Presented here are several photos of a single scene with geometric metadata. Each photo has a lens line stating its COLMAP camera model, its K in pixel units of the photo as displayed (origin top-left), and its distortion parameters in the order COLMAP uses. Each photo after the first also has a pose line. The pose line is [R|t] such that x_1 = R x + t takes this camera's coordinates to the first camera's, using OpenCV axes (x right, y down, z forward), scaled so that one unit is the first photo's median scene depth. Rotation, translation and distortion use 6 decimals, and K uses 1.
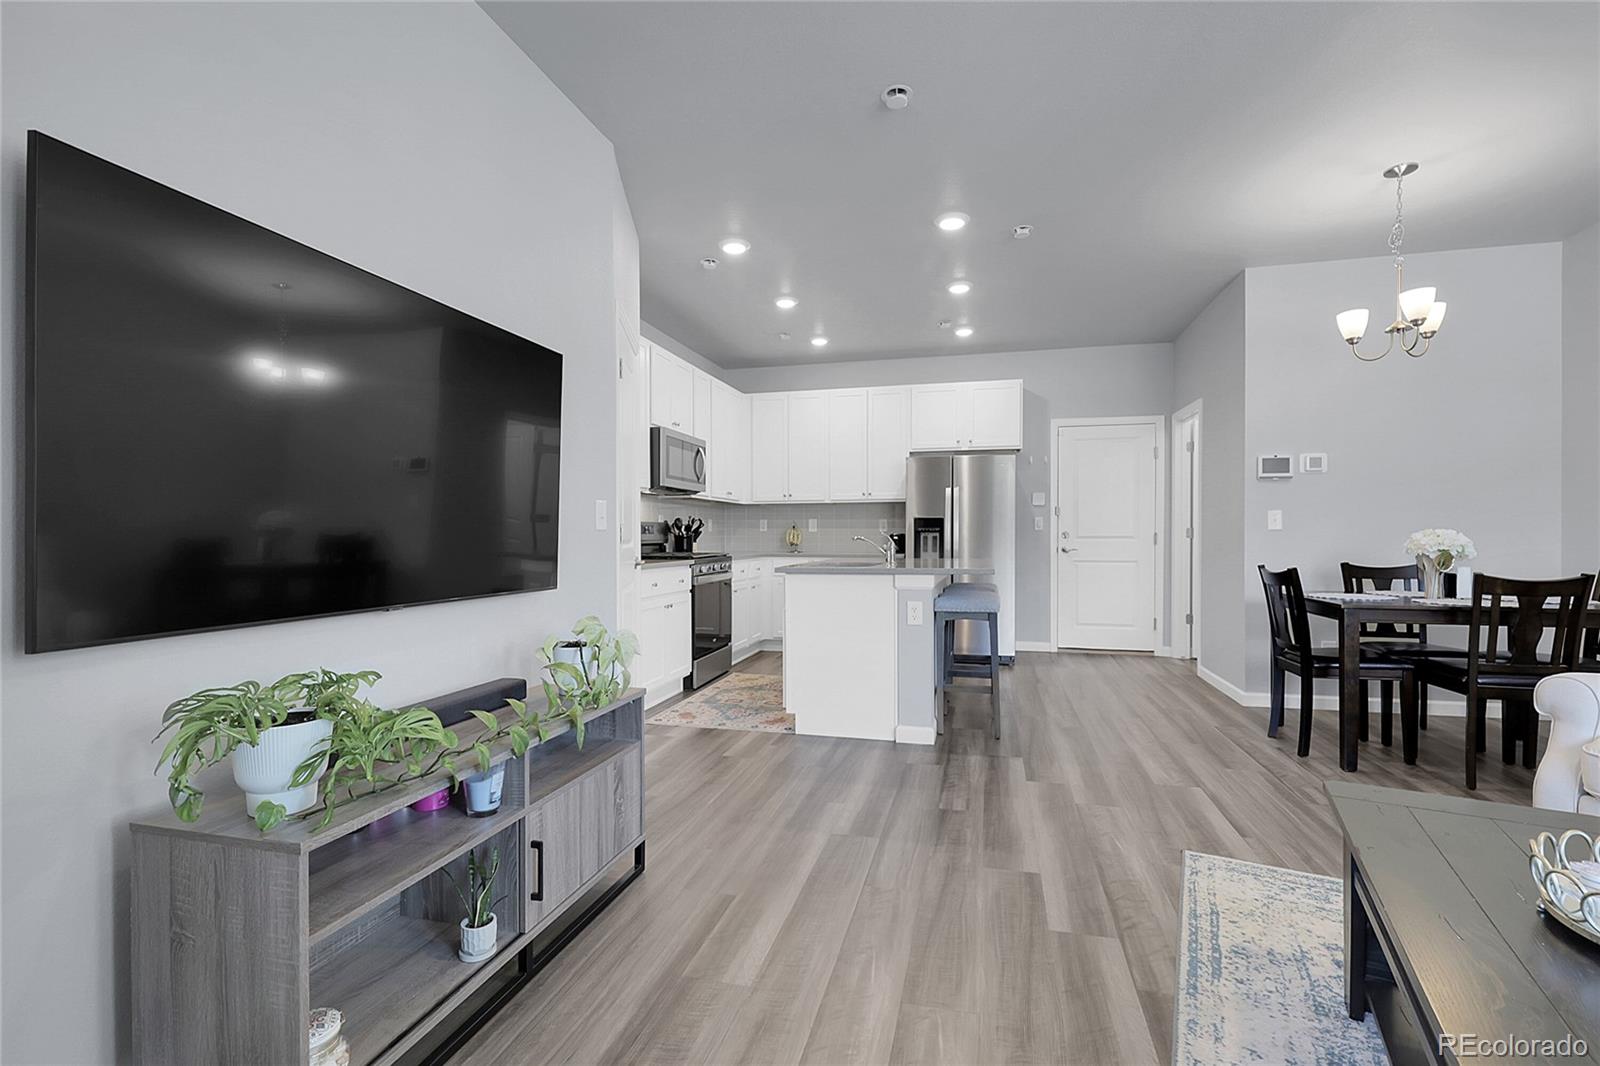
lens RADIAL K [[724.3, 0, 795.2], [0, 724.3, 540.0], [0, 0, 1]] dist [0.000664, -0.000117]
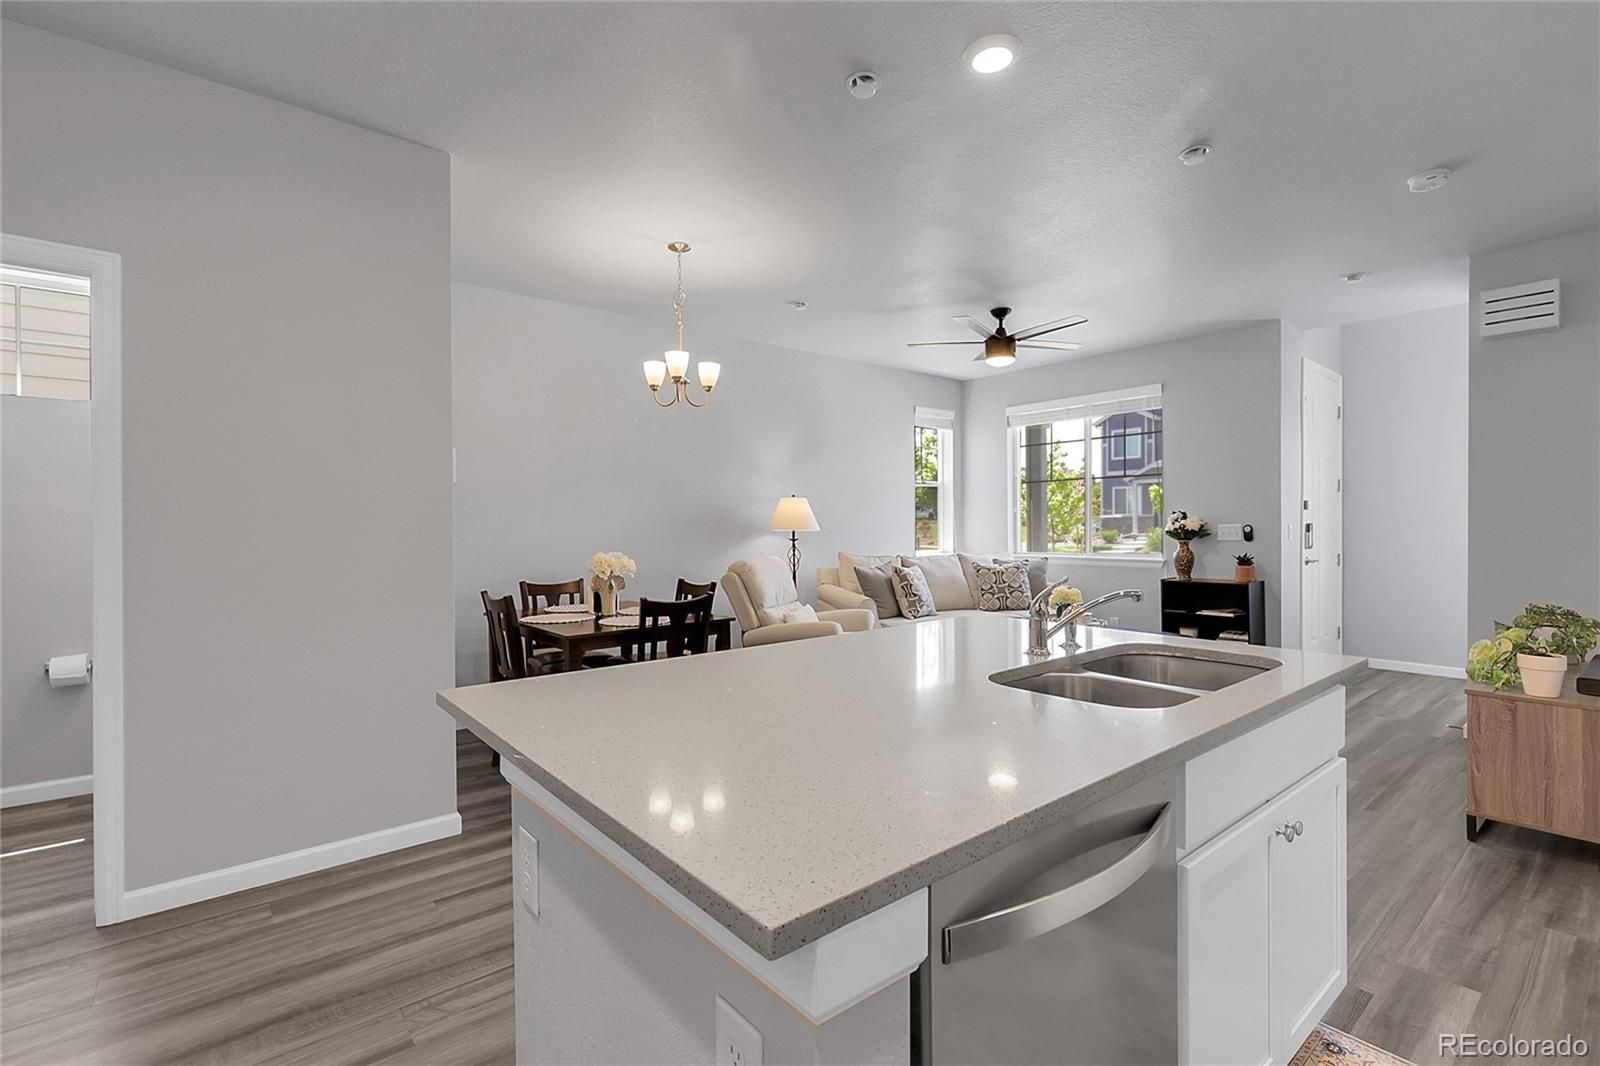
lens RADIAL K [[724.3, 0, 804.6], [0, 724.3, 535.5], [0, 0, 1]] dist [0.000664, -0.000117]
pose [[-0.816360, 0.001548, 0.577542, -0.004438], [0.013814, 0.999763, 0.016848, -0.054883], [-0.577378, 0.021732, -0.816187, 1.693193]]
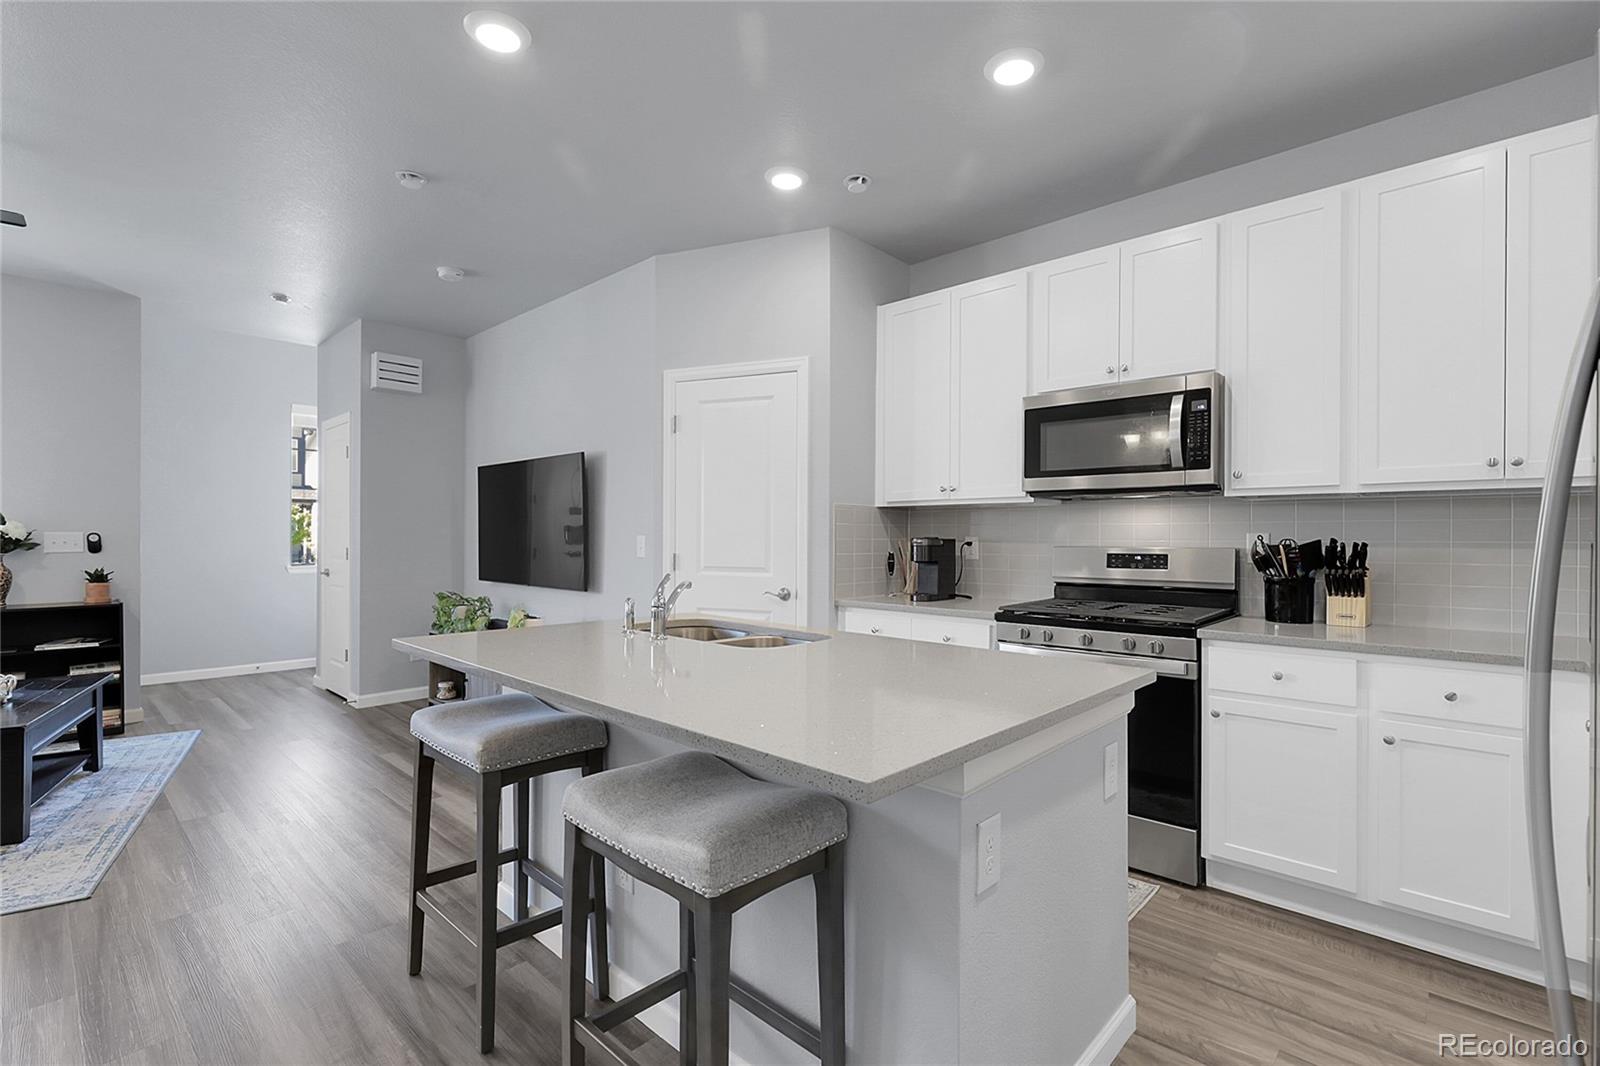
lens RADIAL K [[724.3, 0, 801.3], [0, 724.3, 537.2], [0, 0, 1]] dist [0.000664, -0.000117]
pose [[-0.474107, 0.002379, -0.880464, 0.643258], [-0.009925, 0.999918, 0.008046, -0.053561], [0.880411, 0.012553, -0.474045, 1.579910]]
